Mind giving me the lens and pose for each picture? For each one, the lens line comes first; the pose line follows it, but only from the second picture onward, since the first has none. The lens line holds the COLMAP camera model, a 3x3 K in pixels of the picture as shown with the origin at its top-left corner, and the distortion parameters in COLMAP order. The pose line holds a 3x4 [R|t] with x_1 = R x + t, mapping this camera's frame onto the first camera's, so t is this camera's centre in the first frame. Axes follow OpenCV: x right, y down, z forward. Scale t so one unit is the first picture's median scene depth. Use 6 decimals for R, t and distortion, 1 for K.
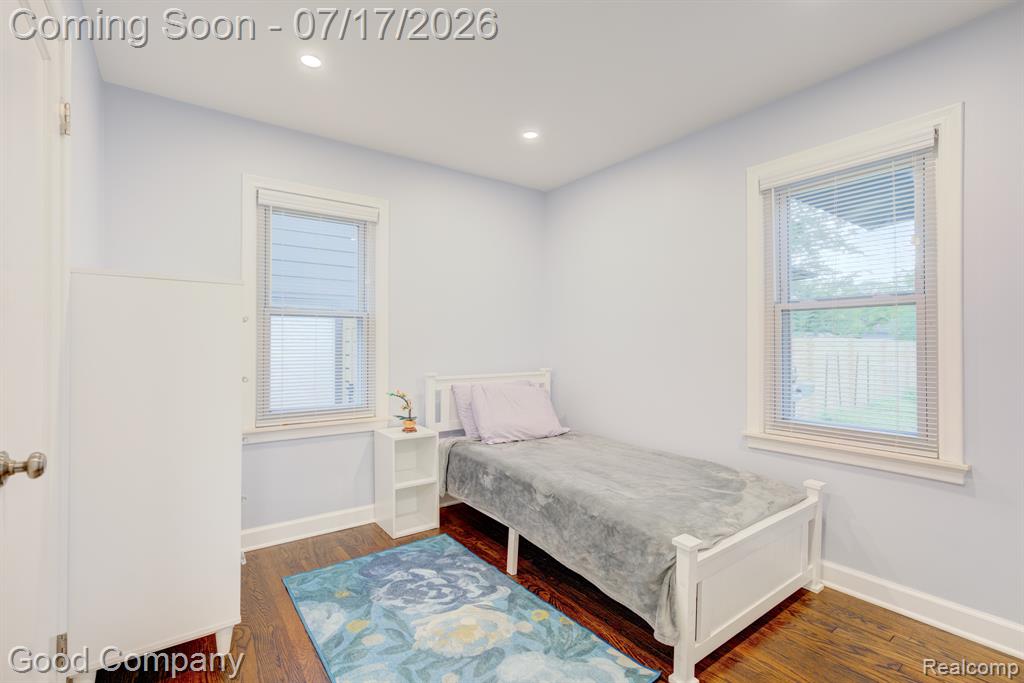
lens RADIAL K [[461.3, 0, 508.6], [0, 461.3, 343.0], [0, 0, 1]] dist [-0.008024, 0.006042]
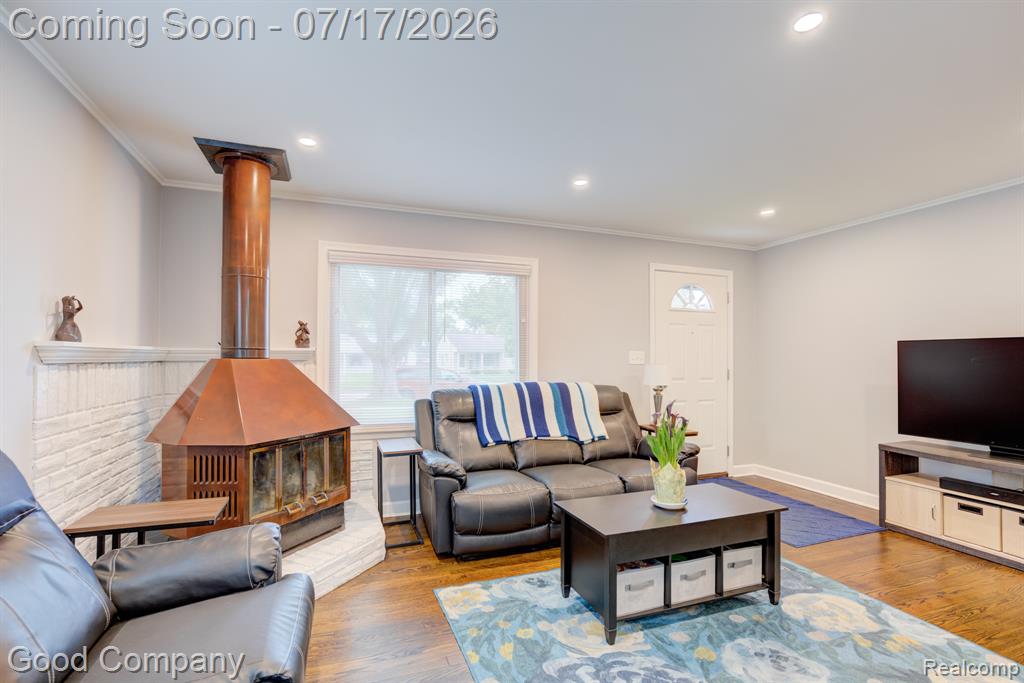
lens RADIAL K [[461.3, 0, 502.6], [0, 461.3, 352.8], [0, 0, 1]] dist [-0.008024, 0.006042]
pose [[-0.954013, -0.004634, 0.299730, -0.183583], [-0.010819, 0.999761, -0.018980, -0.024773], [-0.299571, -0.021350, -0.953835, 1.909625]]
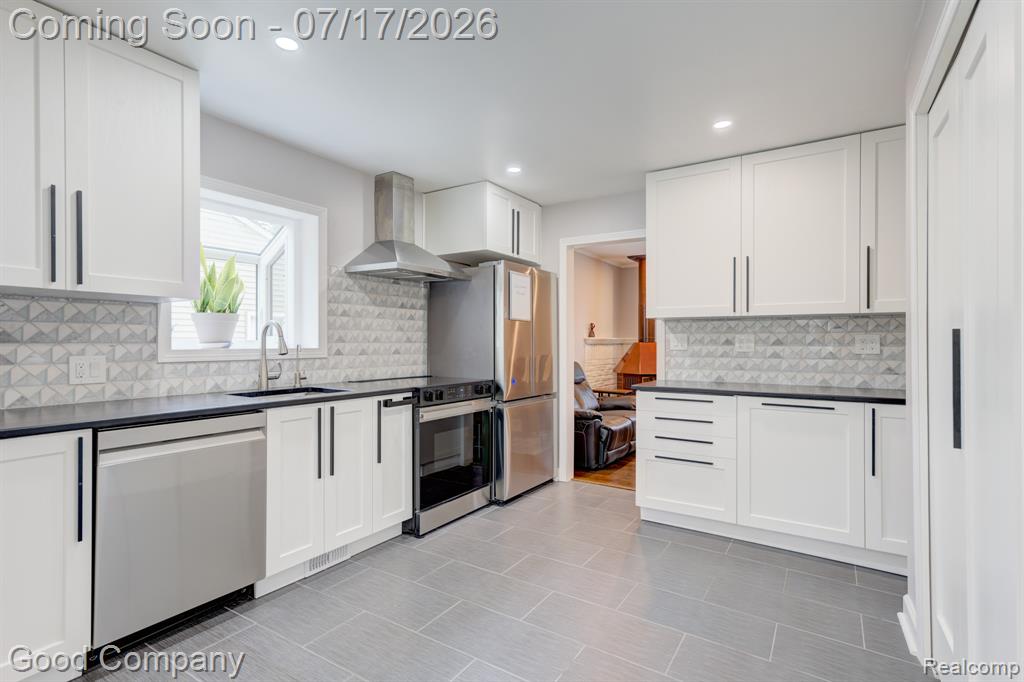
lens RADIAL K [[495.4, 0, 516.0], [0, 495.4, 341.6], [0, 0, 1]] dist [0.004895, 0.004723]
pose [[-0.346914, -0.003746, 0.937889, -1.908302], [-0.010088, 0.999949, 0.000262, -0.023548], [-0.937843, -0.009370, -0.346934, 2.860546]]
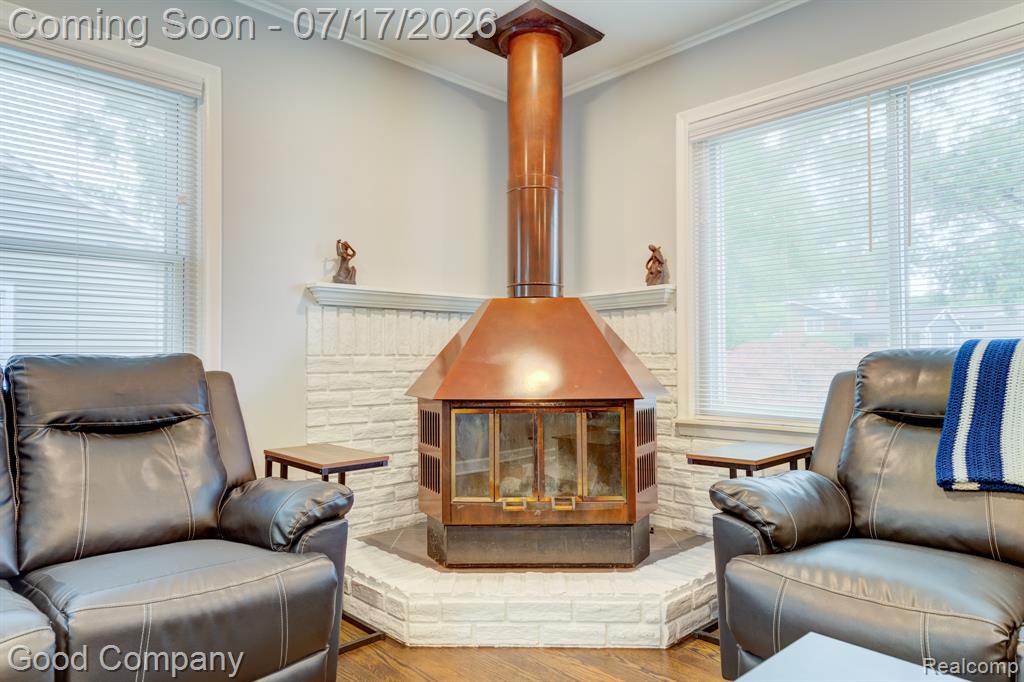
lens RADIAL K [[658.0, 0, 519.3], [0, 658.0, 337.1], [0, 0, 1]] dist [0.022503, 0.003222]
pose [[-0.112536, 0.024096, 0.993355, -0.489489], [-0.001768, 0.999699, -0.024450, 0.088657], [-0.993646, -0.004508, -0.112460, 1.075148]]
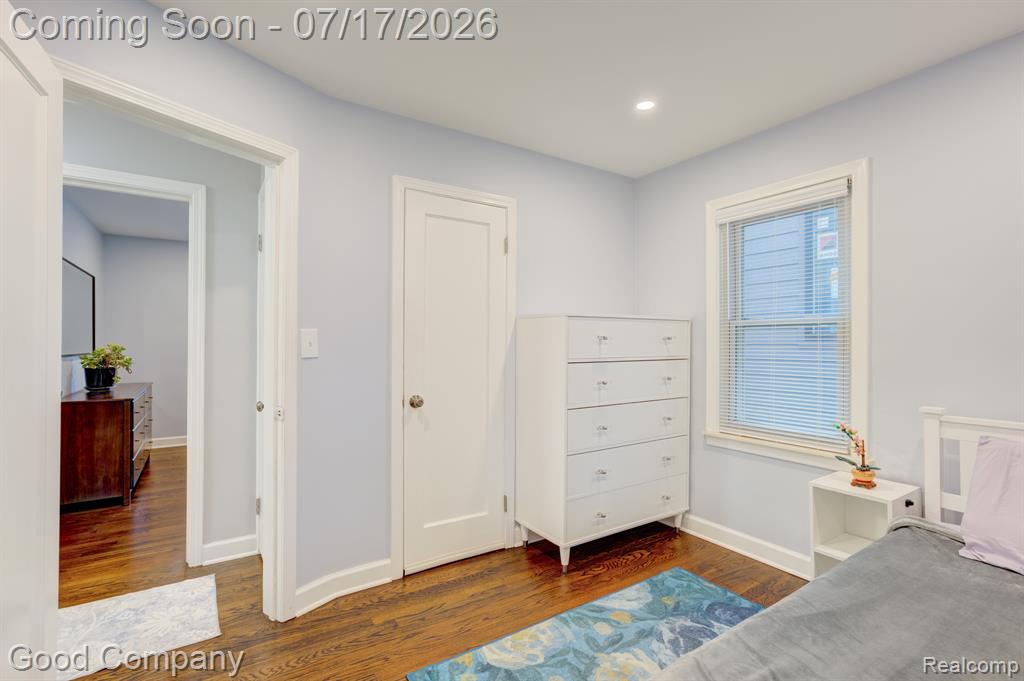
lens RADIAL K [[461.3, 0, 513.2], [0, 461.3, 343.6], [0, 0, 1]] dist [-0.008024, 0.006042]
pose [[-0.046278, -0.000632, -0.998928, 0.702475], [0.005549, 0.999984, -0.000889, -0.033839], [0.998913, -0.005584, -0.046273, 0.717537]]
